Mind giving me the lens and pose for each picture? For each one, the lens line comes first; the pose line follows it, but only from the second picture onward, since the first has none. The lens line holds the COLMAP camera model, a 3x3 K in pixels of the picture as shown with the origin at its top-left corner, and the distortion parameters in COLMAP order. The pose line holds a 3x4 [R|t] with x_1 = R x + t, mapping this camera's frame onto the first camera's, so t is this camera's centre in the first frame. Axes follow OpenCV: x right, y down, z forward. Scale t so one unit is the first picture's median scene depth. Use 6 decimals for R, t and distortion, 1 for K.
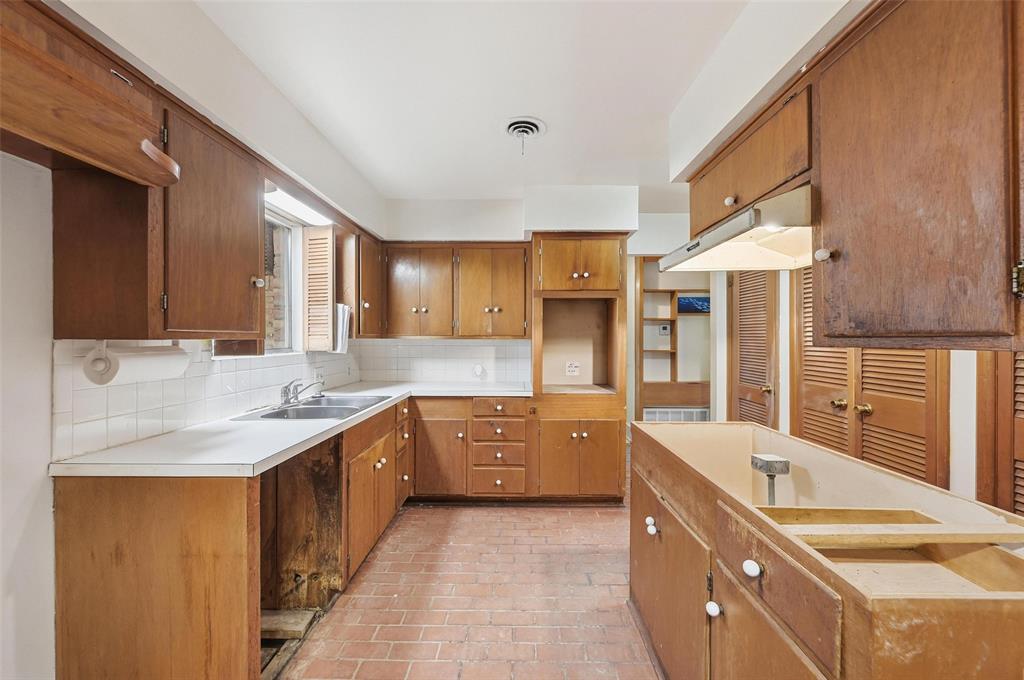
lens RADIAL K [[406.8, 0, 513.8], [0, 406.8, 340.6], [0, 0, 1]] dist [-0.002374, 0.000022]
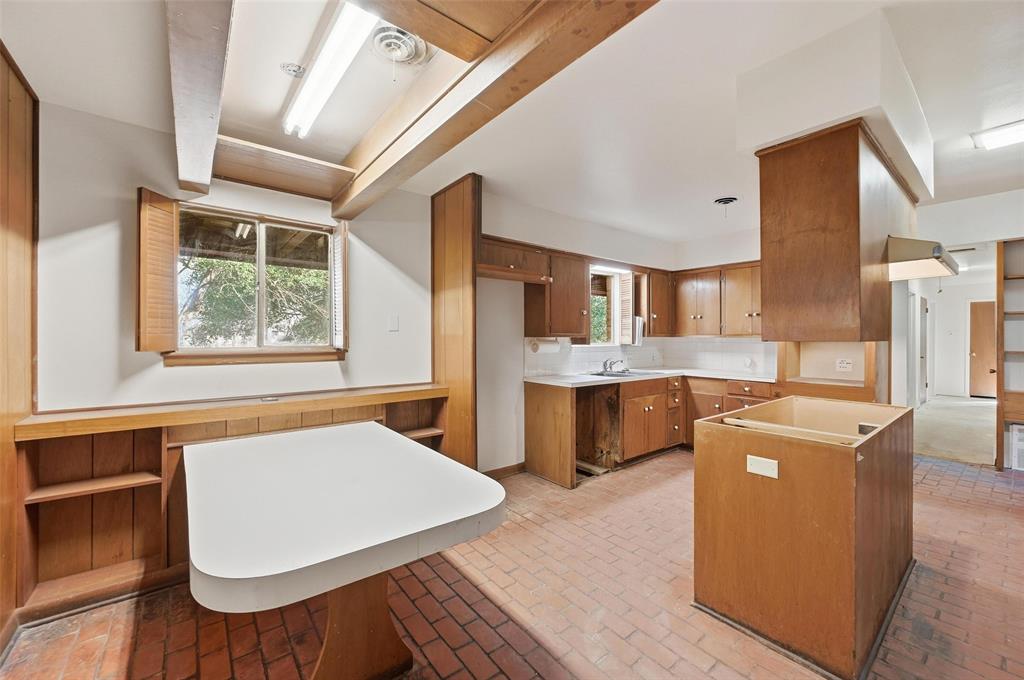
lens RADIAL K [[406.8, 0, 513.3], [0, 406.8, 337.8], [0, 0, 1]] dist [-0.002374, 0.000022]
pose [[0.636773, 0.001872, -0.771049, 0.660265], [-0.003725, 0.999993, -0.000647, 0.001761], [0.771042, 0.003284, 0.636775, -0.570772]]
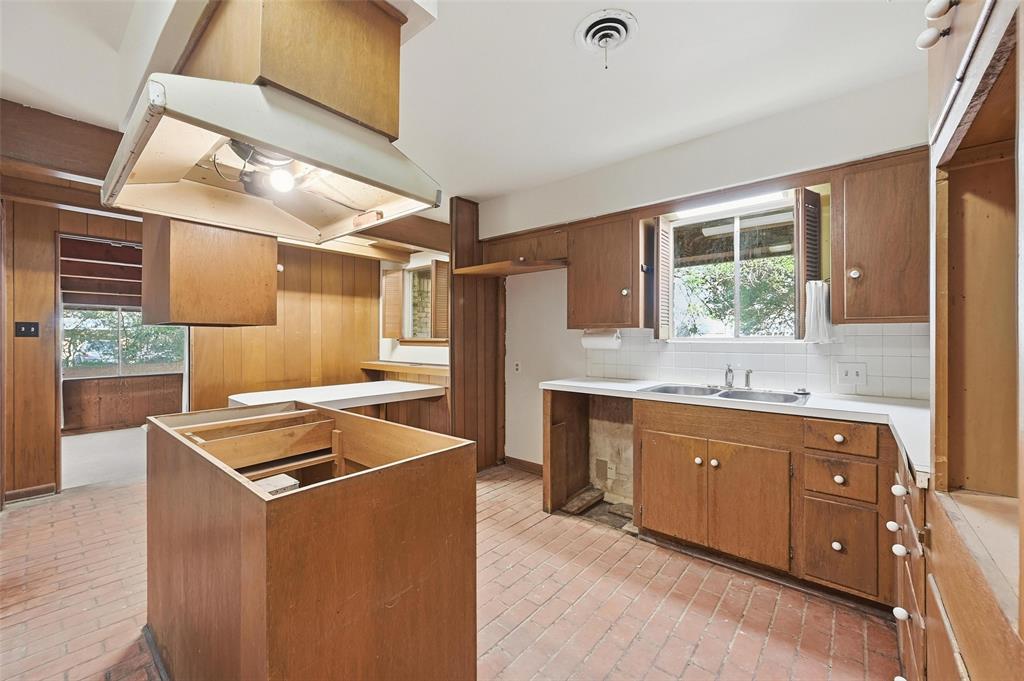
lens RADIAL K [[406.8, 0, 508.2], [0, 406.8, 334.0], [0, 0, 1]] dist [-0.002374, 0.000022]
pose [[-0.644530, 0.008065, -0.764537, 0.667871], [0.007614, 0.999962, 0.004130, 0.006618], [0.764542, -0.003159, -0.644567, 1.274392]]
